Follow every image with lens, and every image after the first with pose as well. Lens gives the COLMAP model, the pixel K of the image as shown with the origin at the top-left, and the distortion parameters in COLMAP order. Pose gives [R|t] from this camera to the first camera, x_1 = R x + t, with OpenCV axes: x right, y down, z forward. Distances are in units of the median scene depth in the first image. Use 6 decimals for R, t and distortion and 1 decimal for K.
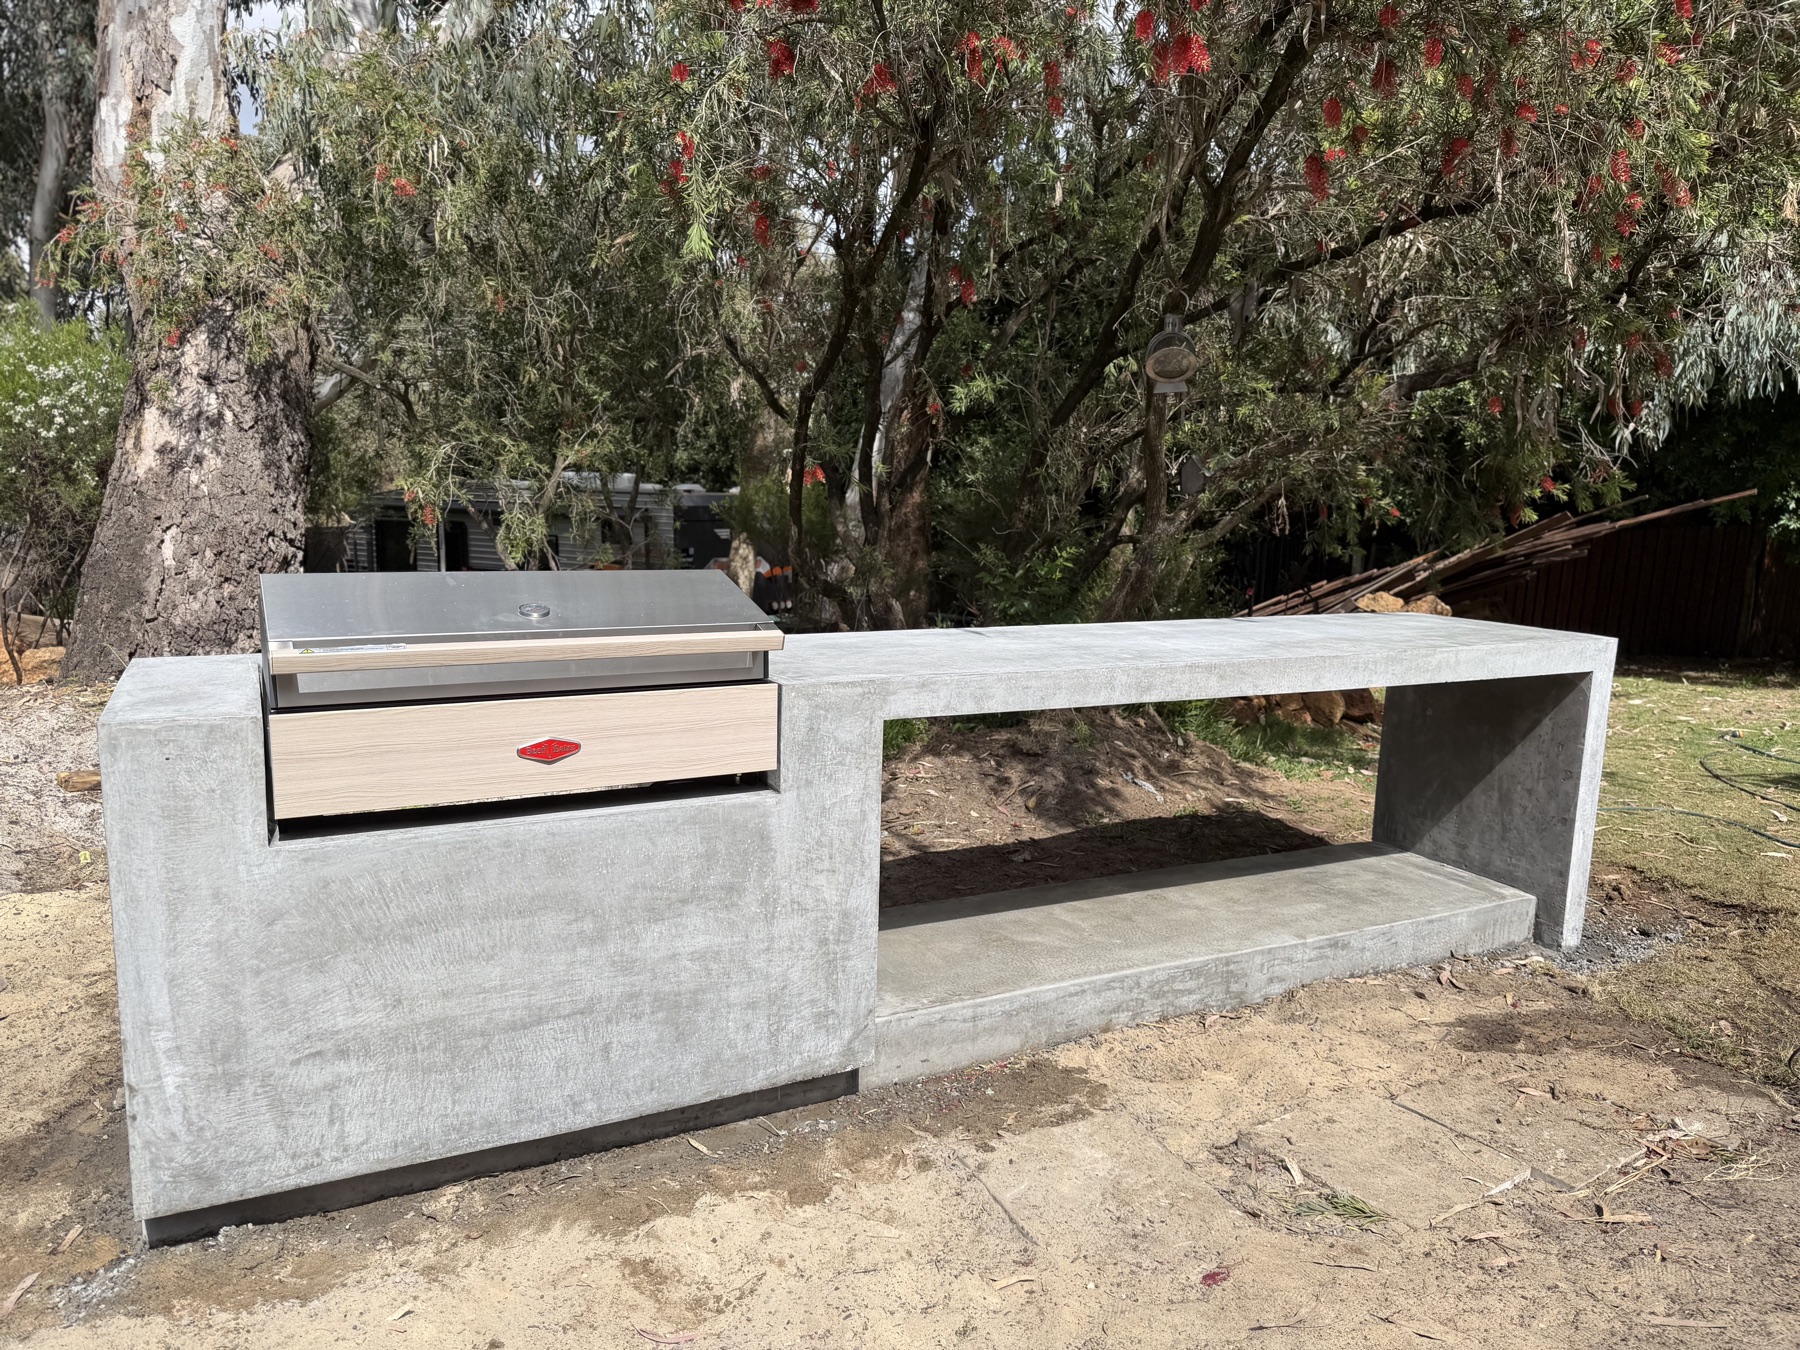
lens RADIAL K [[1255.8, 0, 898.2], [0, 1255.8, 678.6], [0, 0, 1]] dist [0.025963, -0.053023]
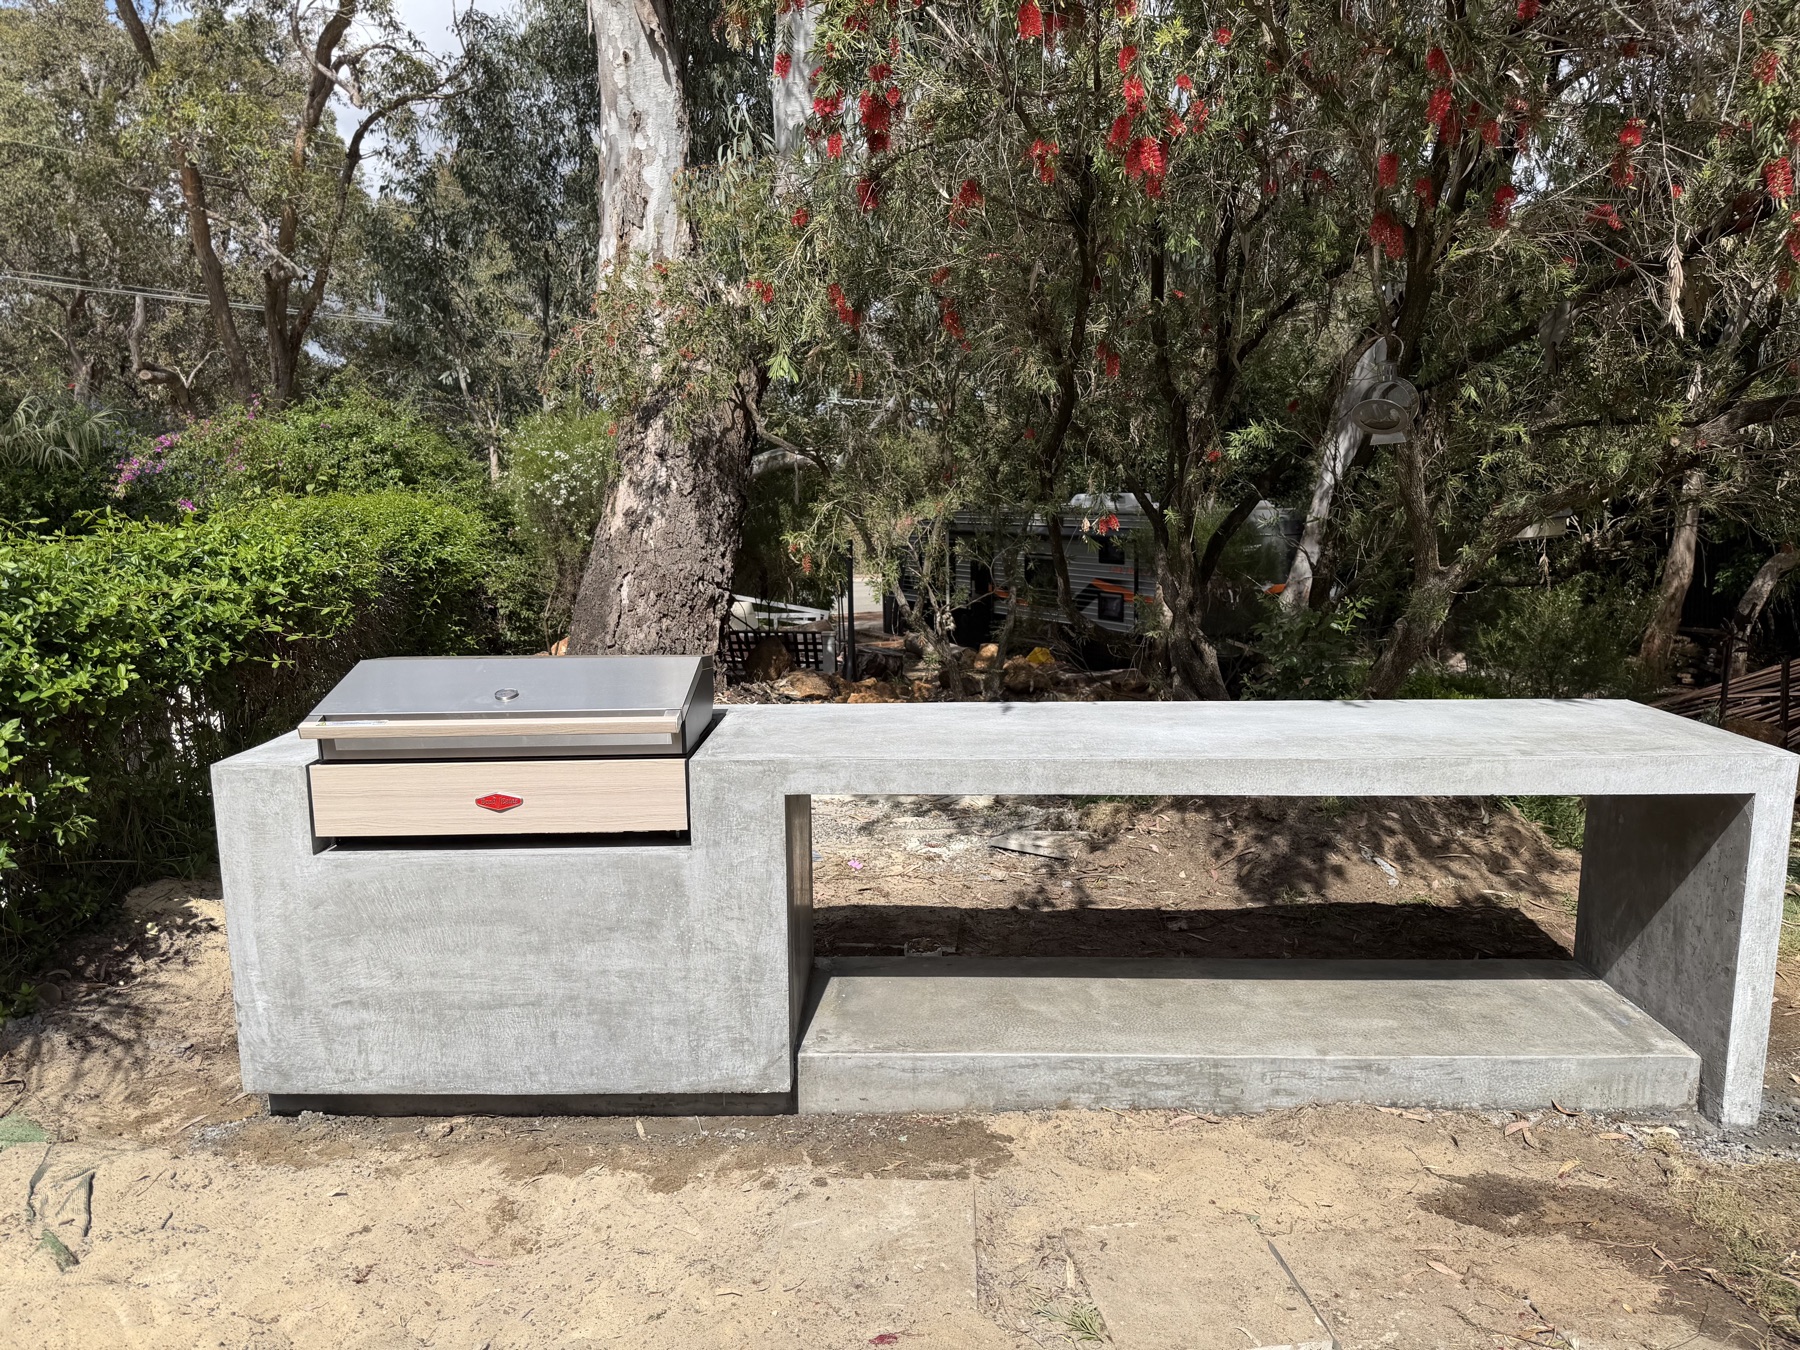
lens RADIAL K [[1255.8, 0, 893.5], [0, 1255.8, 676.5], [0, 0, 1]] dist [0.025963, -0.053023]
pose [[0.880494, 0.040451, -0.472328, 0.488965], [-0.042324, 0.999082, 0.006664, -0.070031], [0.472164, 0.014123, 0.881398, 0.019770]]
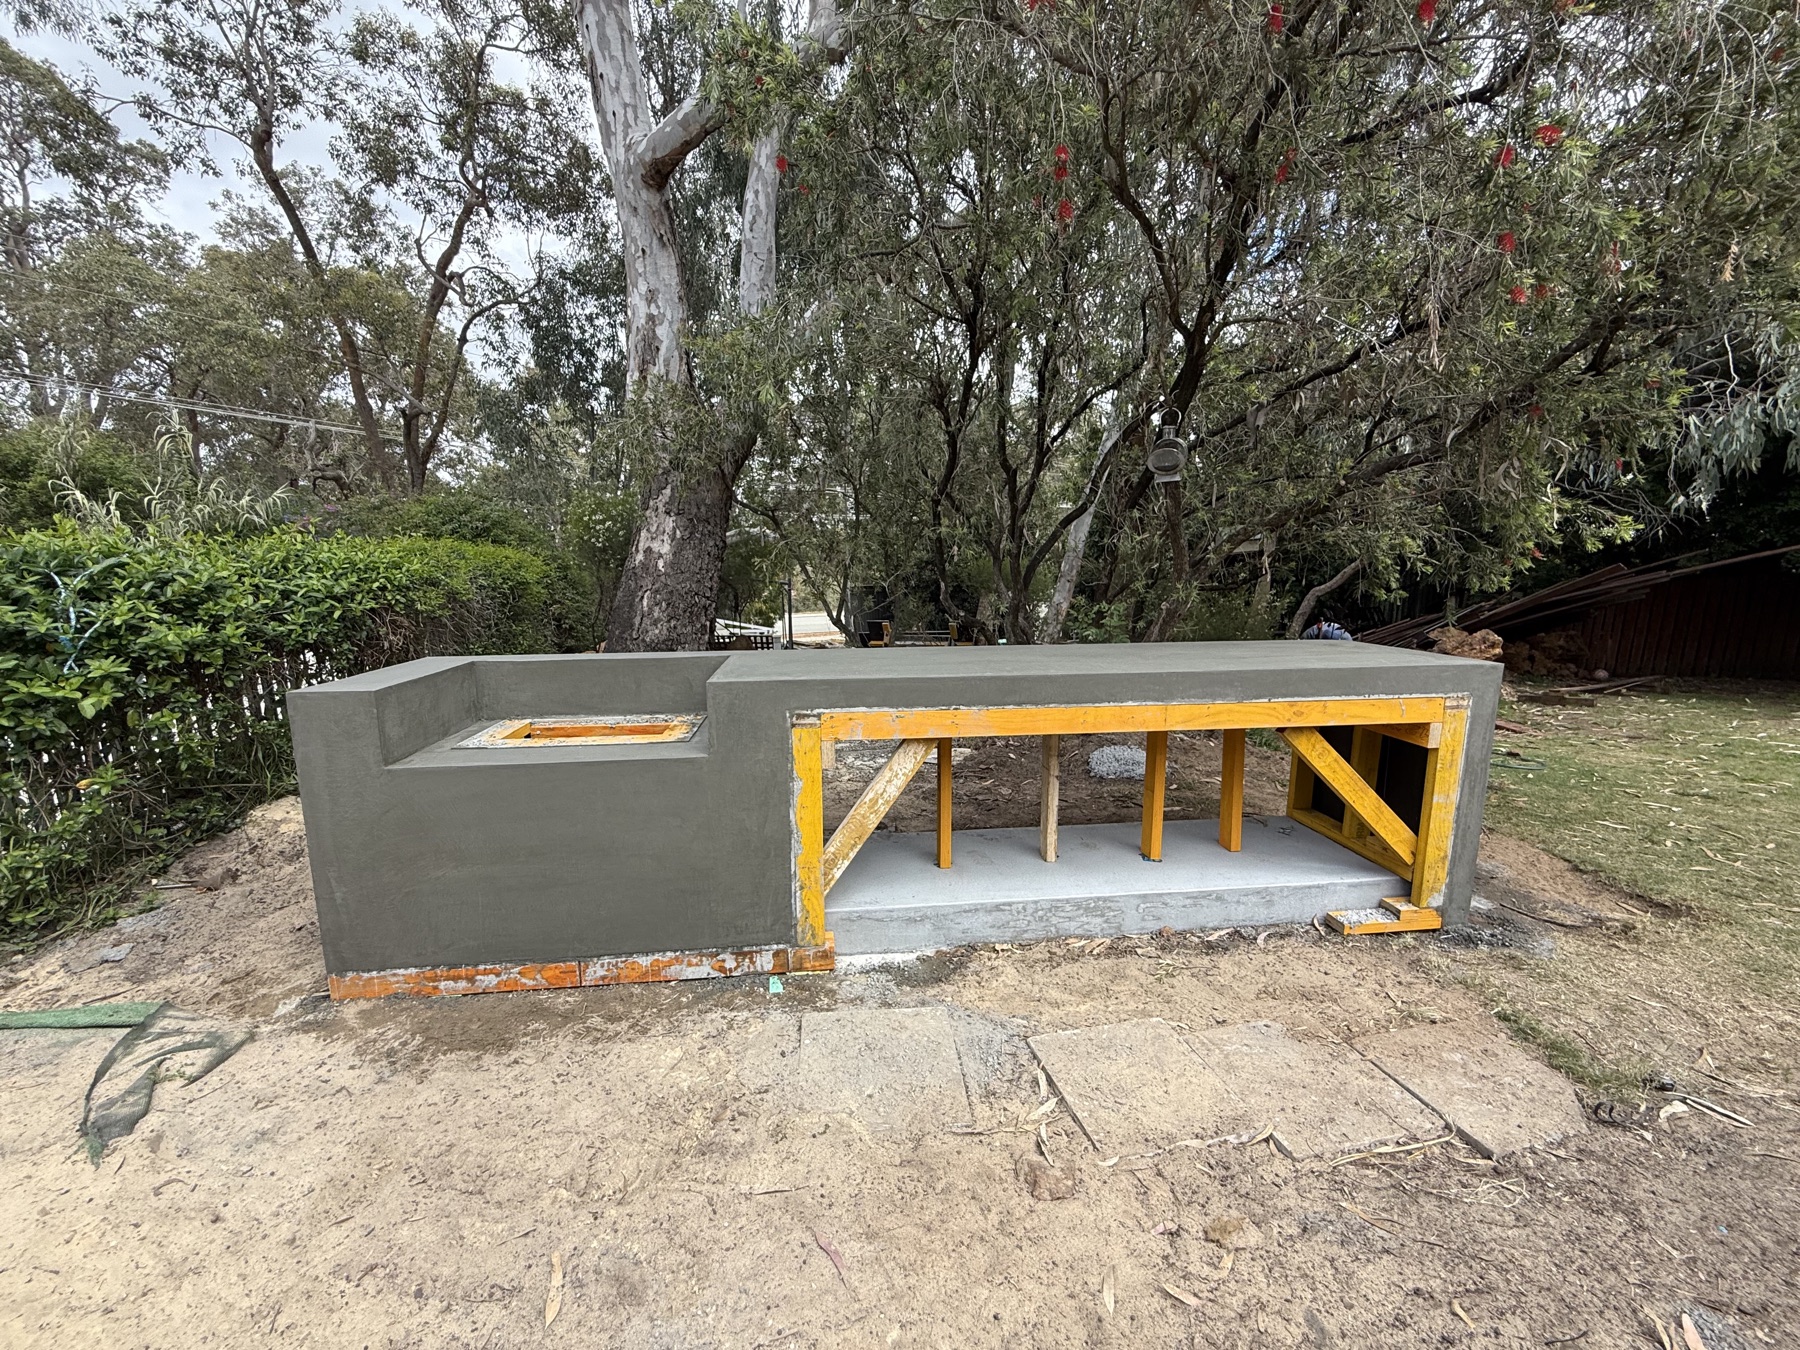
lens RADIAL K [[716.8, 0, 888.1], [0, 716.8, 667.3], [0, 0, 1]] dist [-0.008223, 0.000011]
pose [[0.931868, 0.023023, -0.362067, 0.309791], [-0.028037, 0.999570, -0.008599, -0.006968], [0.361713, 0.018164, 0.932112, 0.210620]]
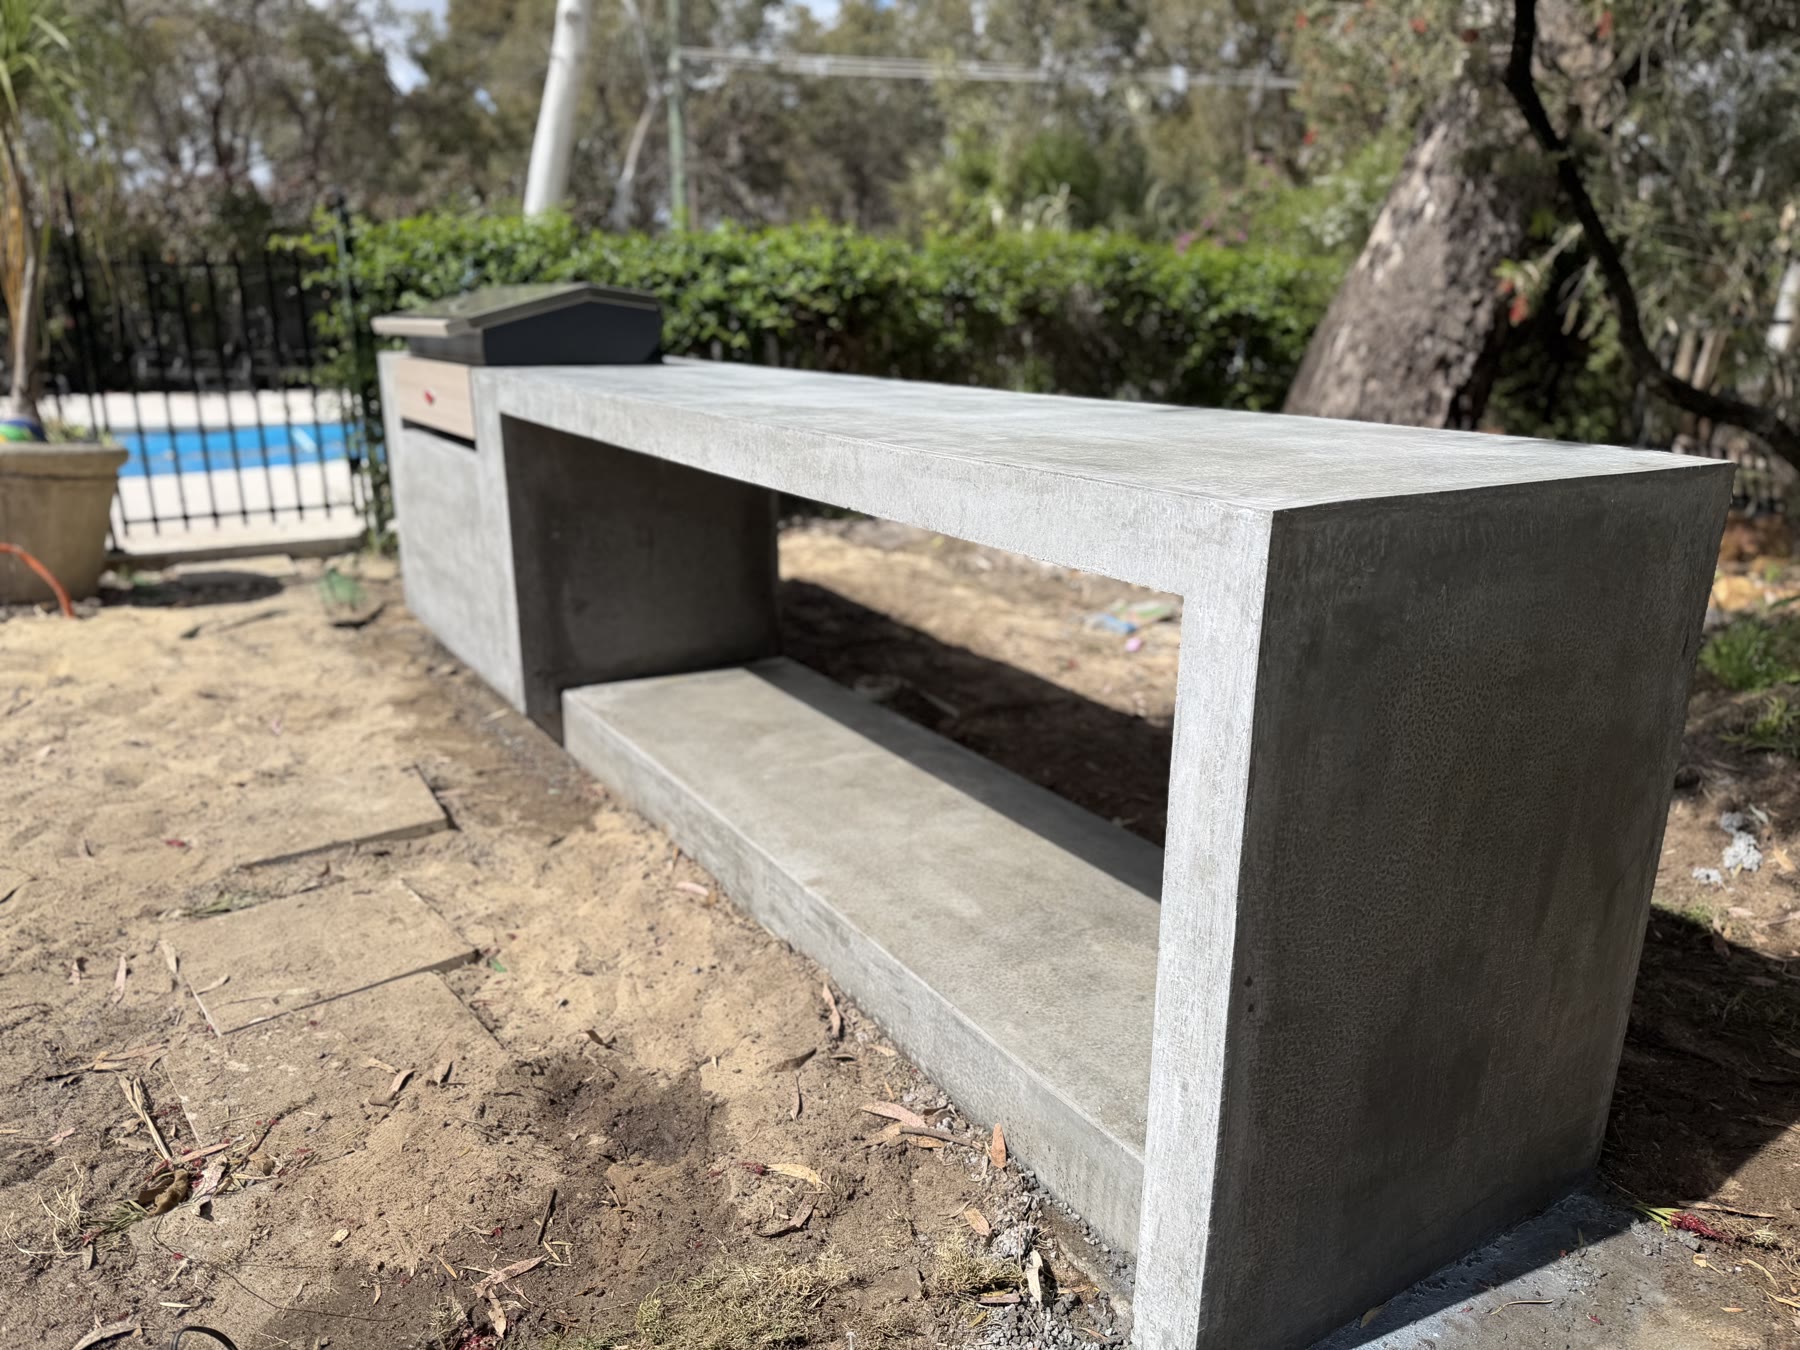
lens RADIAL K [[1257.7, 0, 890.1], [0, 1257.7, 675.3], [0, 0, 1]] dist [0.027280, -0.001791]
pose [[0.080154, 0.255580, -0.963459, 0.950676], [-0.157181, 0.957717, 0.240980, -0.059967], [0.984312, 0.132122, 0.116937, 0.987282]]
